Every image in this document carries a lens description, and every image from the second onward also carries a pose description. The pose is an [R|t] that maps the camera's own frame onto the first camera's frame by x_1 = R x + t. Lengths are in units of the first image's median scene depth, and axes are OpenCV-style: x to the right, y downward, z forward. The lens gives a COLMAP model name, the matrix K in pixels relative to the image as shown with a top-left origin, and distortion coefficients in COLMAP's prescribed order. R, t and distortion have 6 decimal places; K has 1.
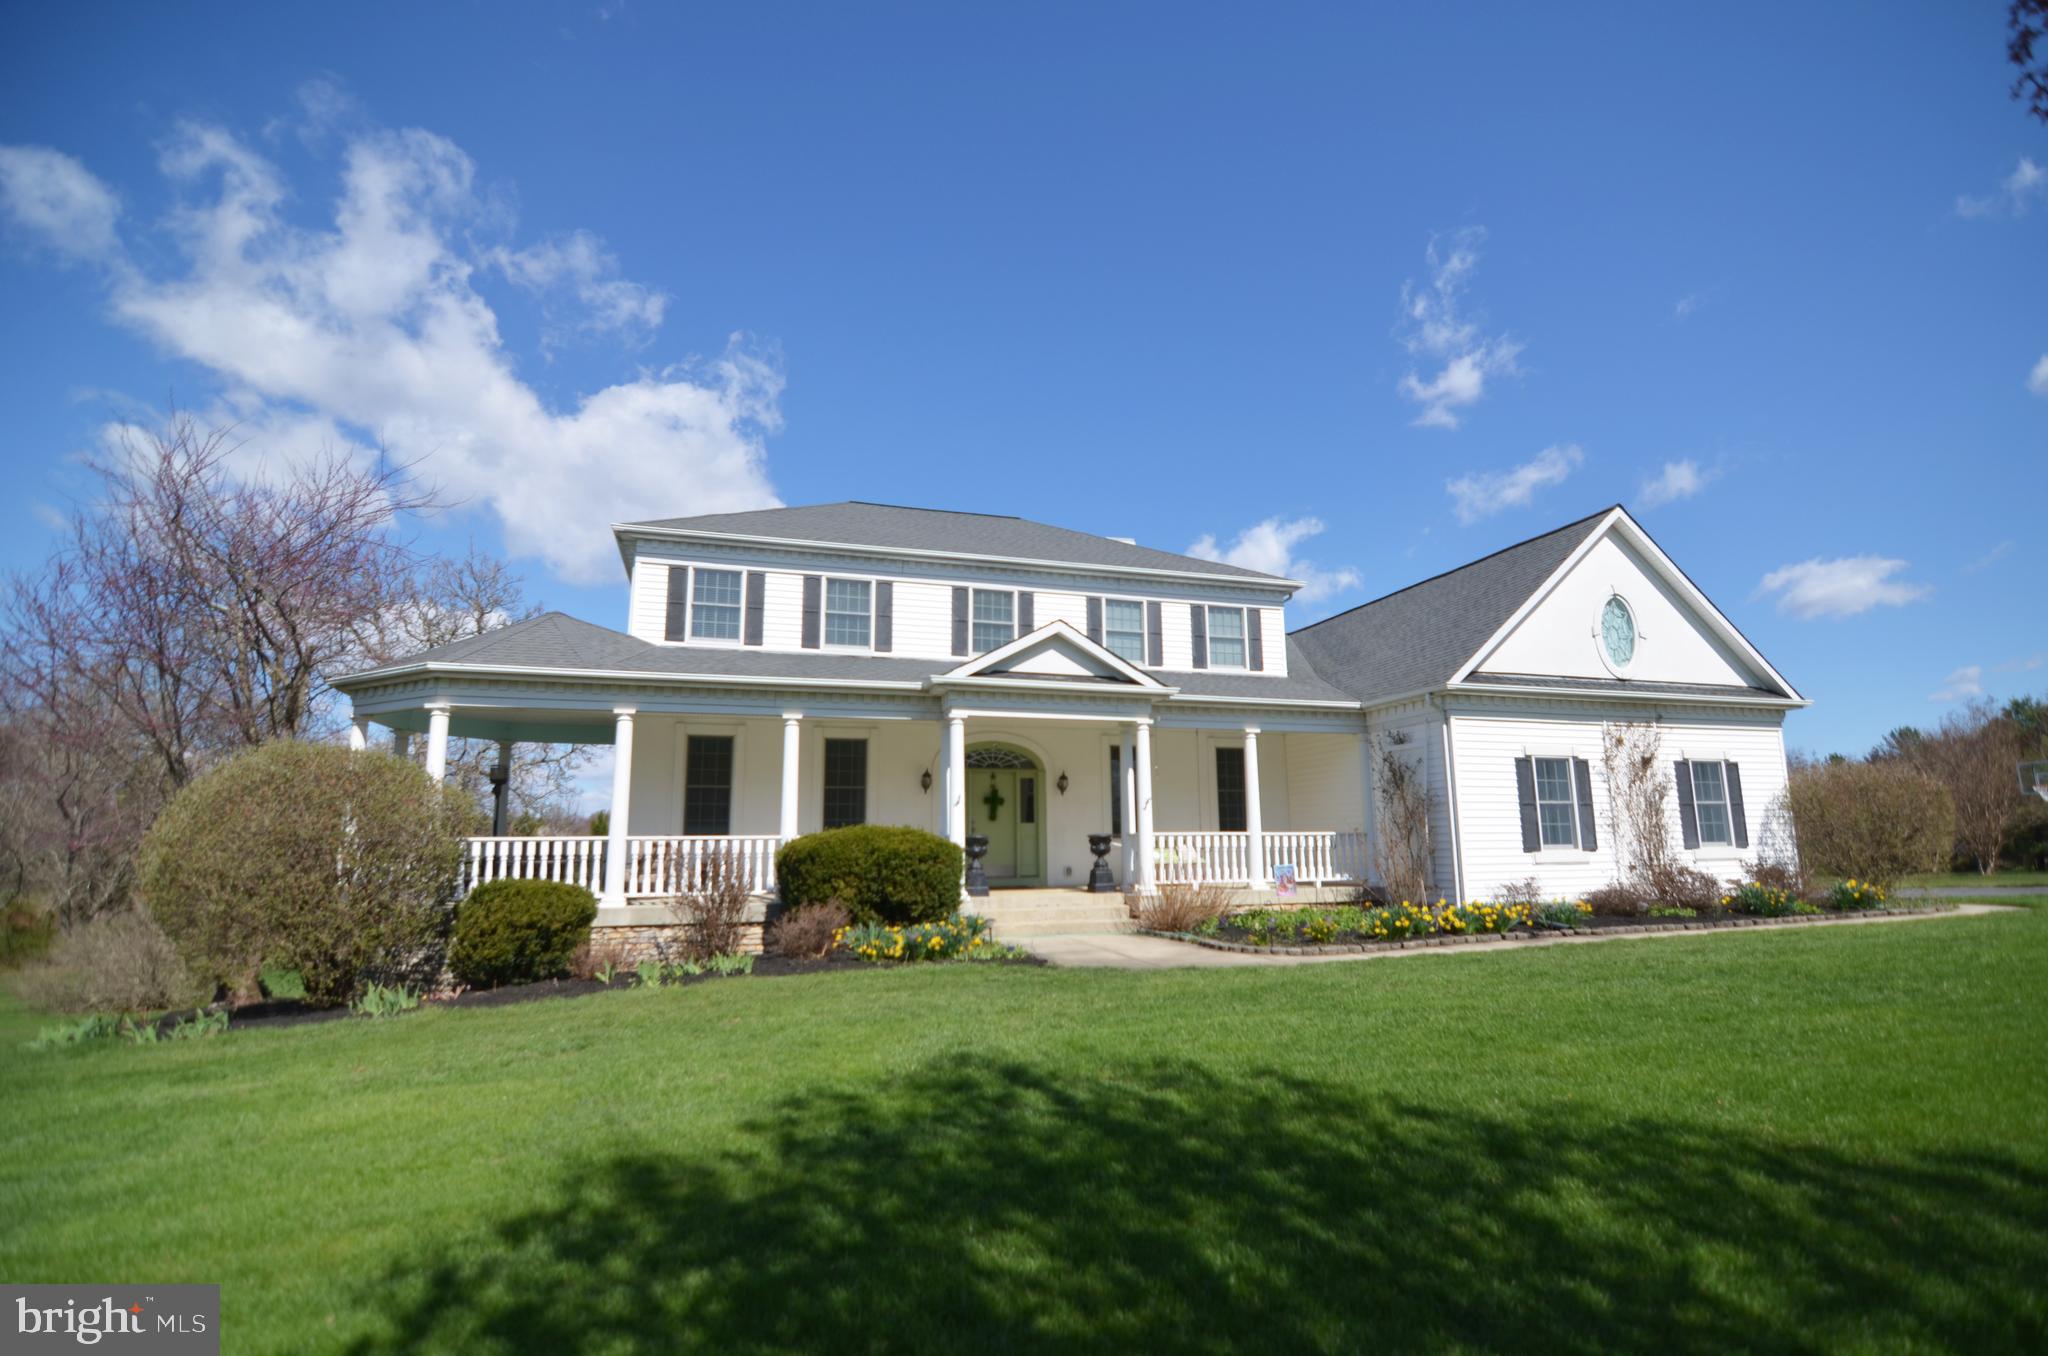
lens RADIAL K [[957.2, 0, 1023.0], [0, 957.2, 749.6], [0, 0, 1]] dist [-0.046102, -0.000040]
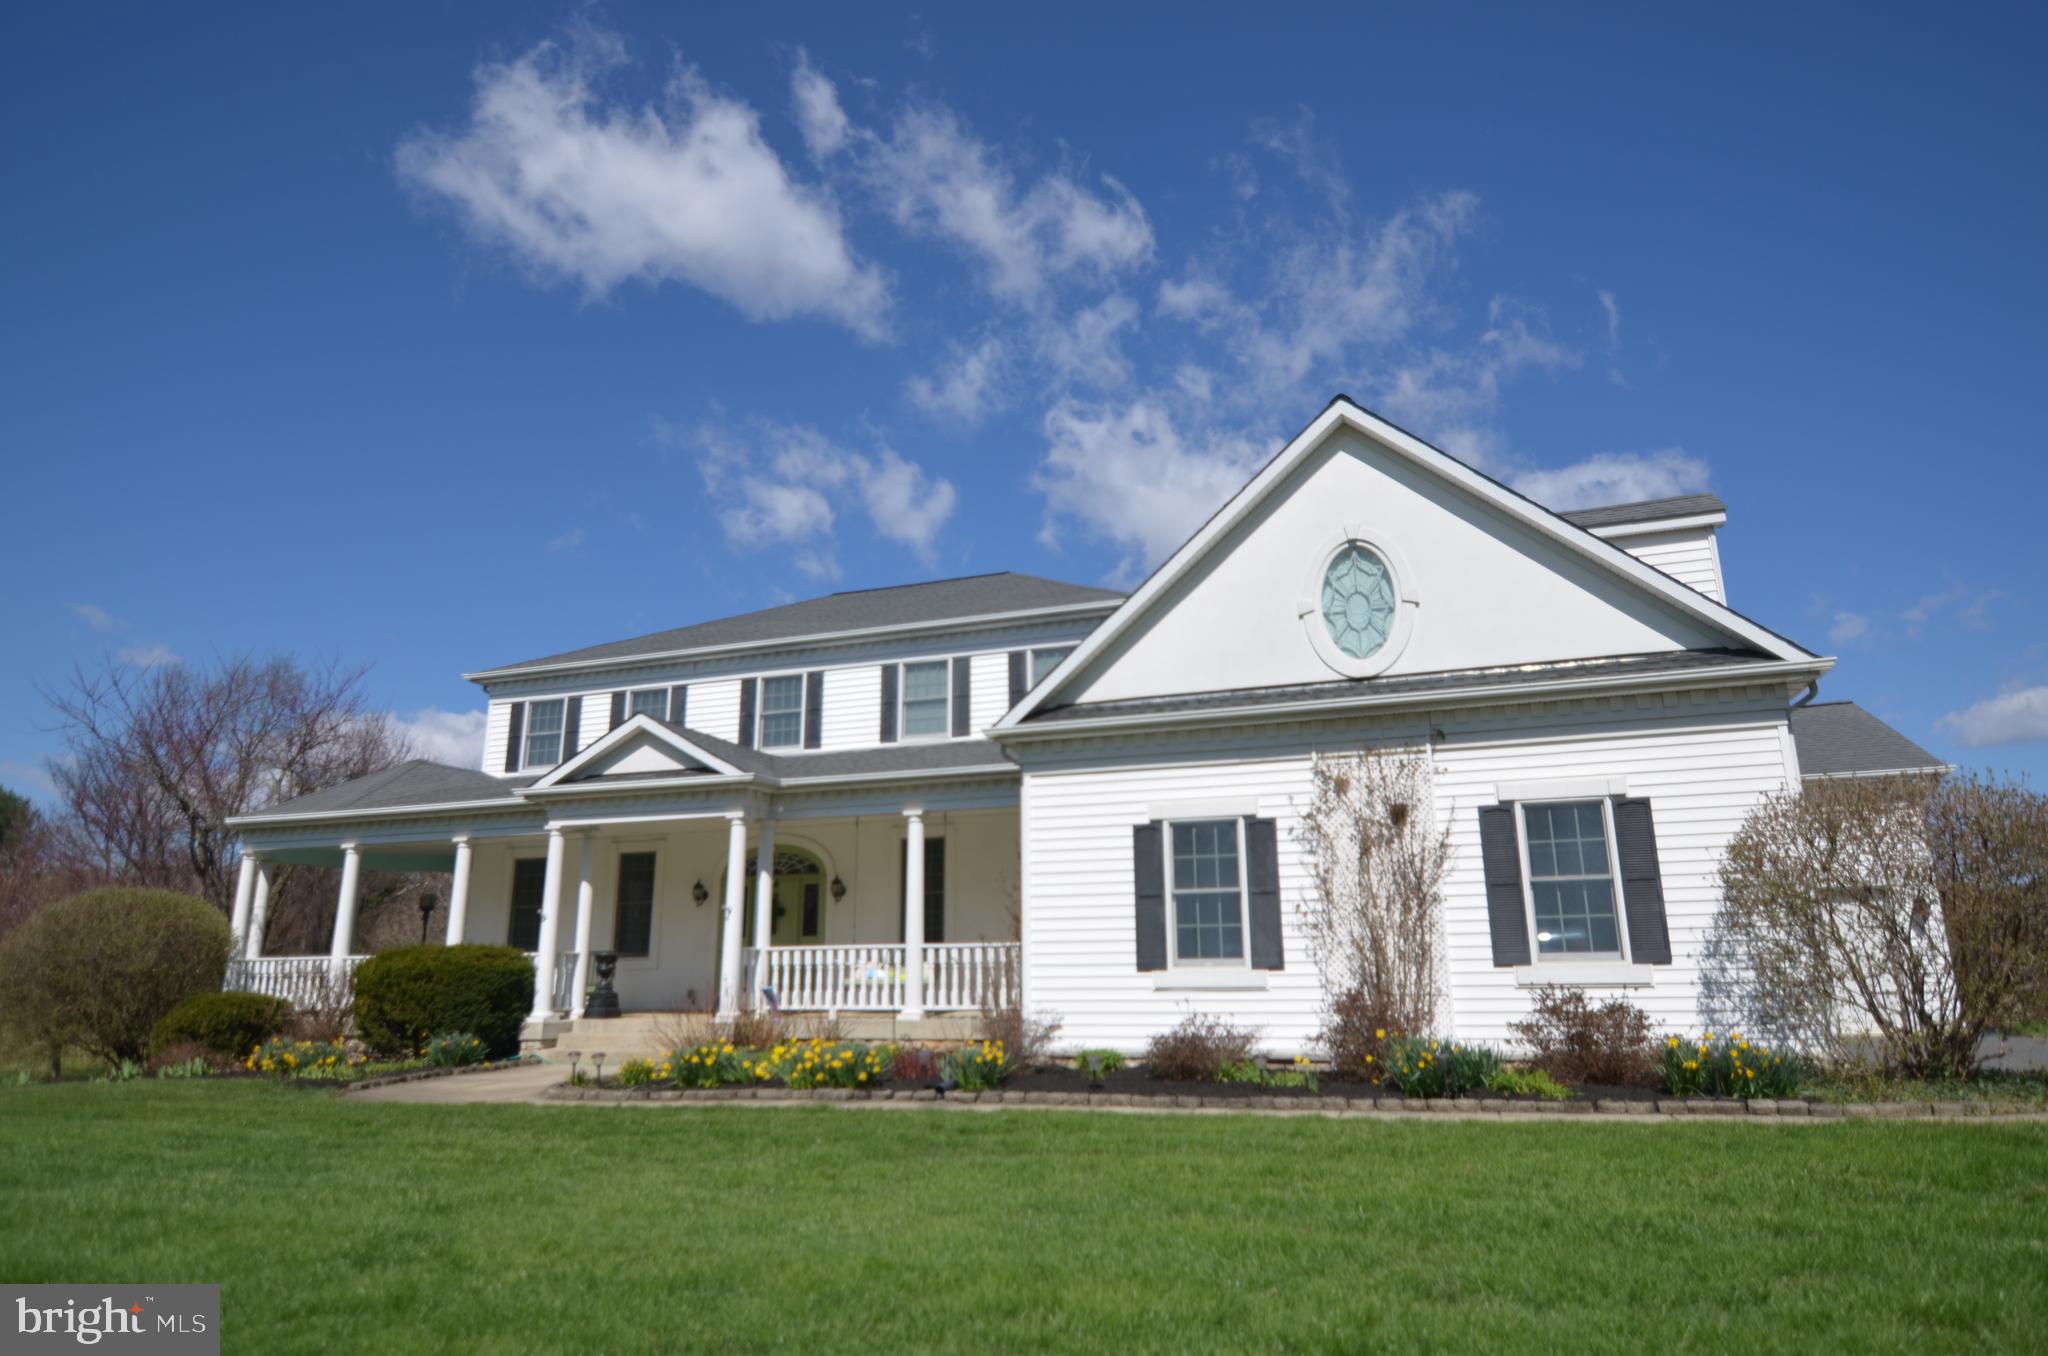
lens RADIAL K [[1106.7, 0, 953.9], [0, 1106.7, 738.5], [0, 0, 1]] dist [-0.000712, -0.000058]
pose [[0.820226, -0.119799, -0.559354, 0.777288], [0.072508, 0.991711, -0.106074, 0.018351], [0.567425, 0.046447, 0.822114, 0.253611]]
